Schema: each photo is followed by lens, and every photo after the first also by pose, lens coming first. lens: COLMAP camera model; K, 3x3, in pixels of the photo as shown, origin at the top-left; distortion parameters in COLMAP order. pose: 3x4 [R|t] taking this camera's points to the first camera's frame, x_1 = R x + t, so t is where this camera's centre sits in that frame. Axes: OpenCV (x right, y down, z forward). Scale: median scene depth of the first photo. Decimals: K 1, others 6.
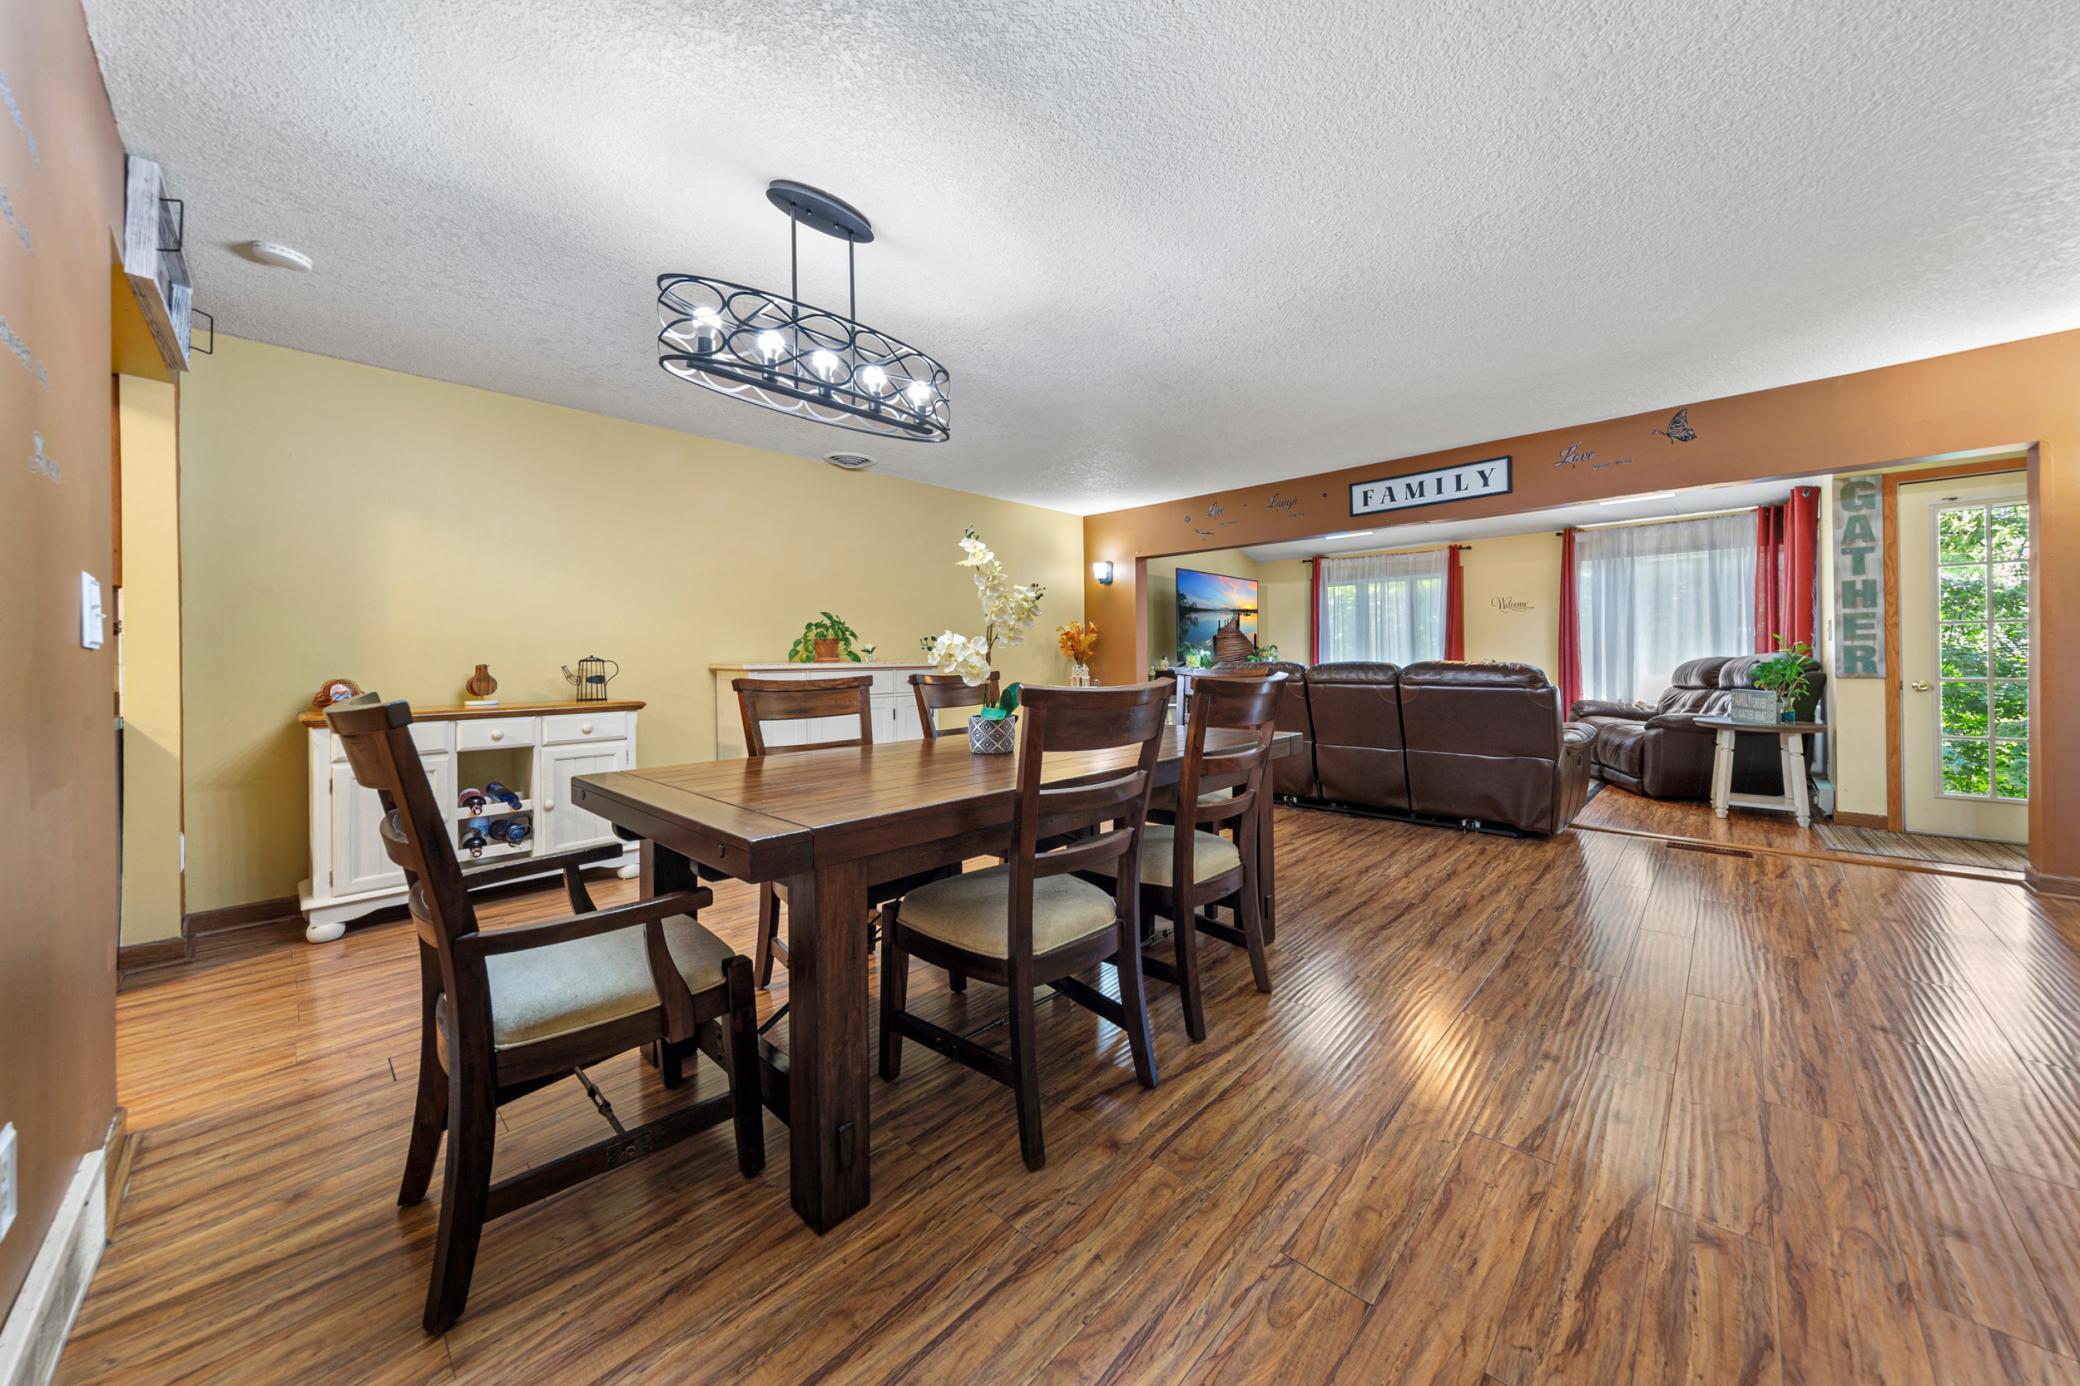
lens RADIAL K [[717.7, 0, 1055.6], [0, 717.7, 663.2], [0, 0, 1]] dist [0.009008, 0.000080]
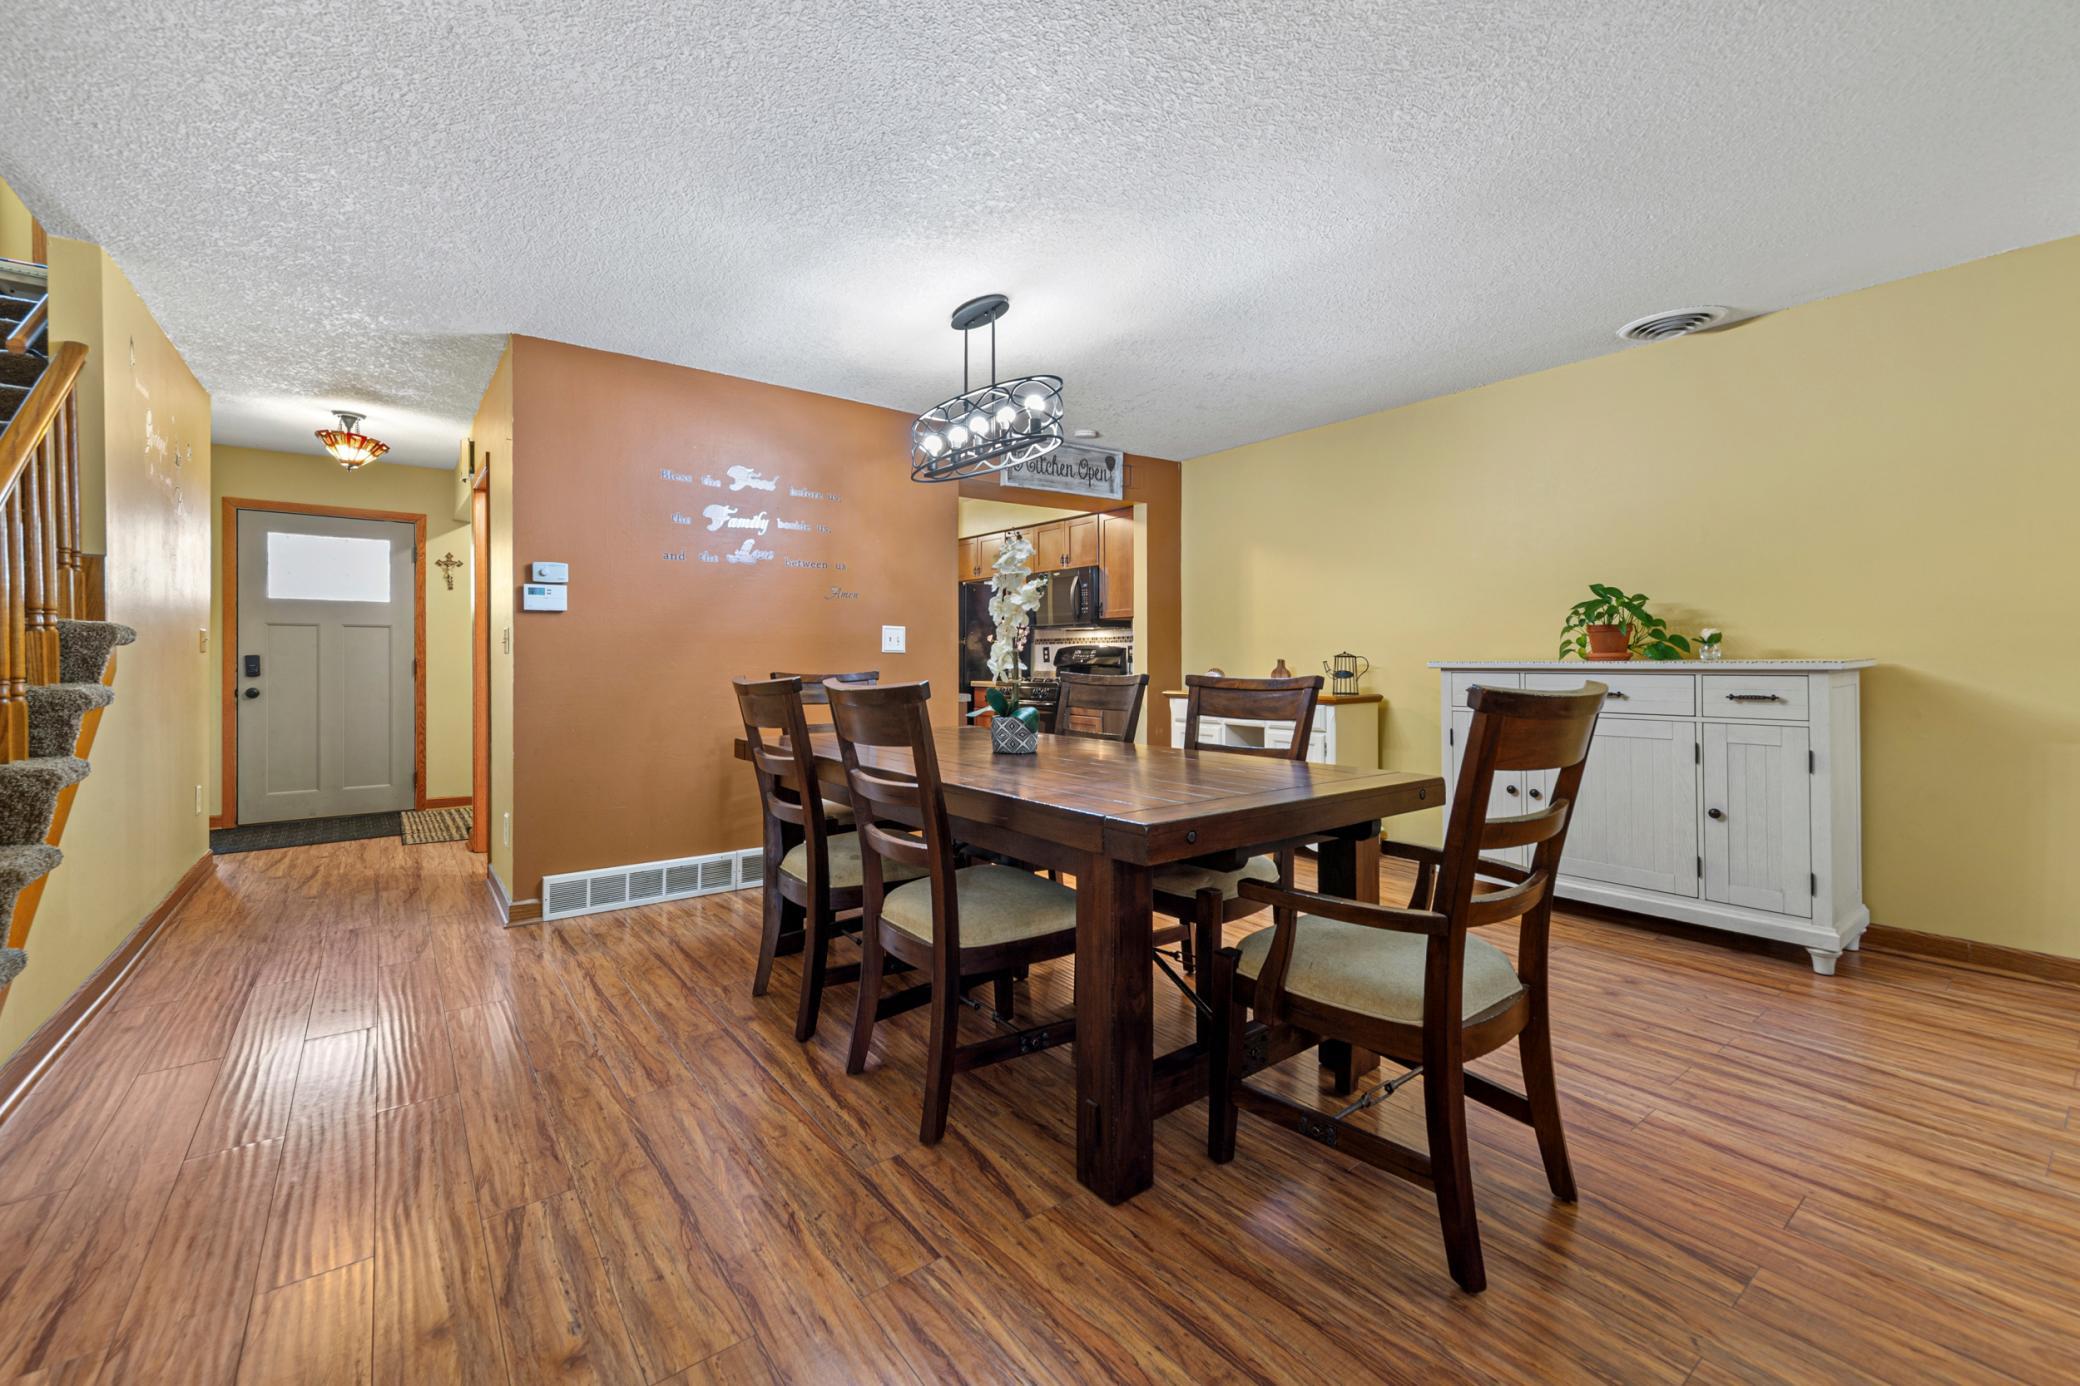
lens RADIAL K [[861.9, 0, 1024.9], [0, 861.9, 658.1], [0, 0, 1]] dist [0.008029, 0.000283]
pose [[-0.178661, 0.004584, -0.983900, 0.731059], [-0.003619, 0.999979, 0.005316, -0.006849], [0.983904, 0.004510, -0.178641, 0.832243]]
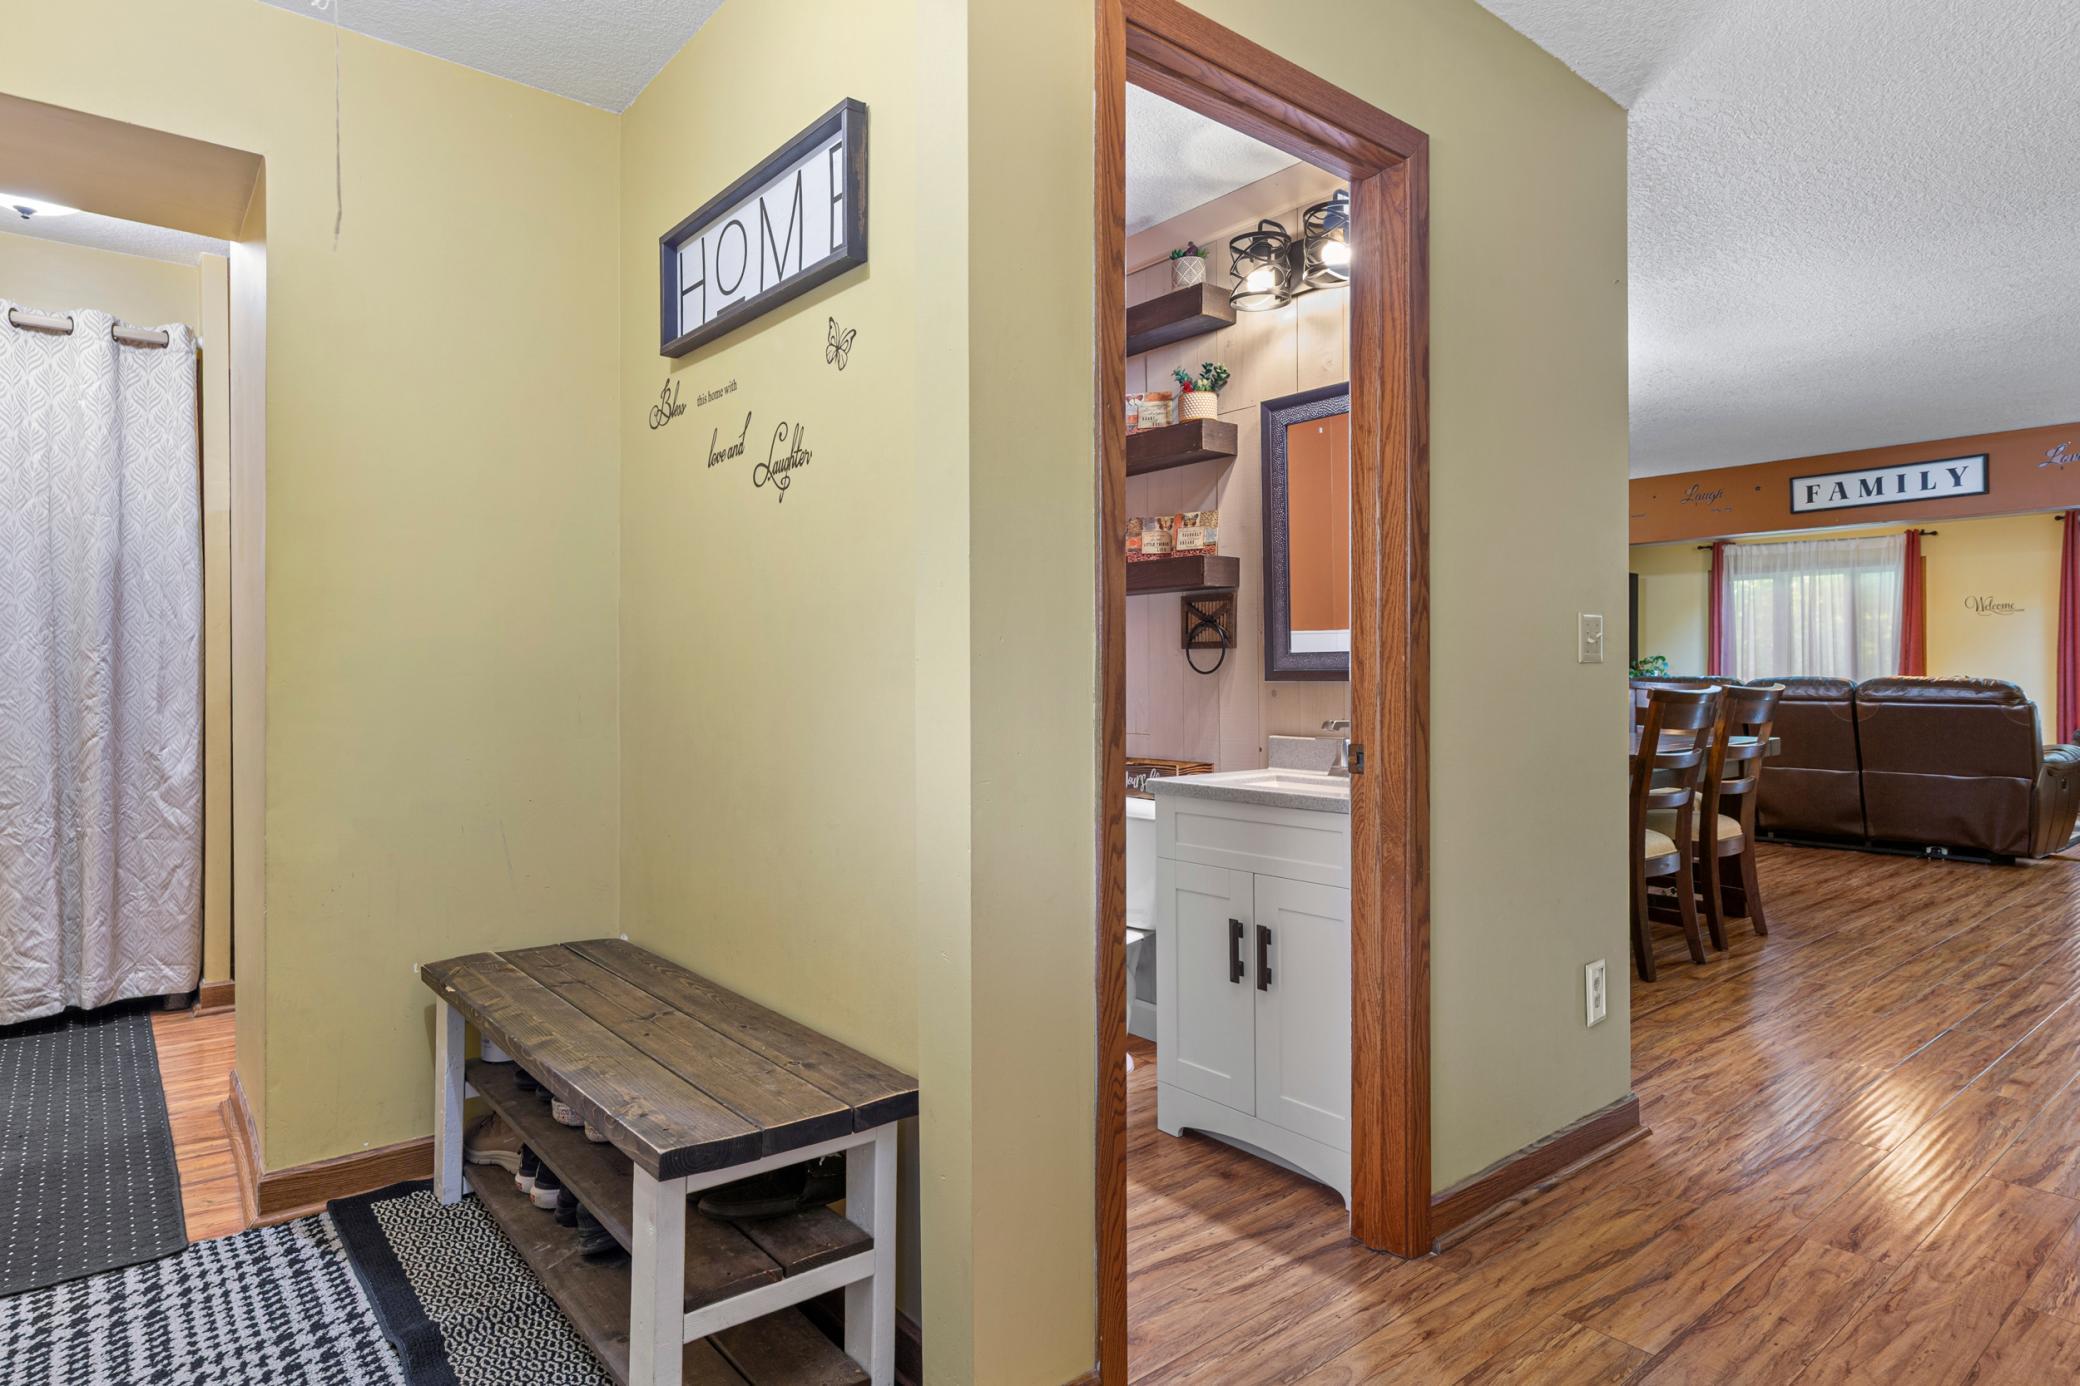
lens RADIAL K [[1146.0, 0, 1047.7], [0, 1146.0, 677.6], [0, 0, 1]] dist [0.005725, 0.000763]
pose [[0.991482, 0.007579, -0.130021, -0.375579], [-0.007486, 0.999971, 0.001204, 0.005027], [0.130027, -0.000220, 0.991510, -0.631254]]
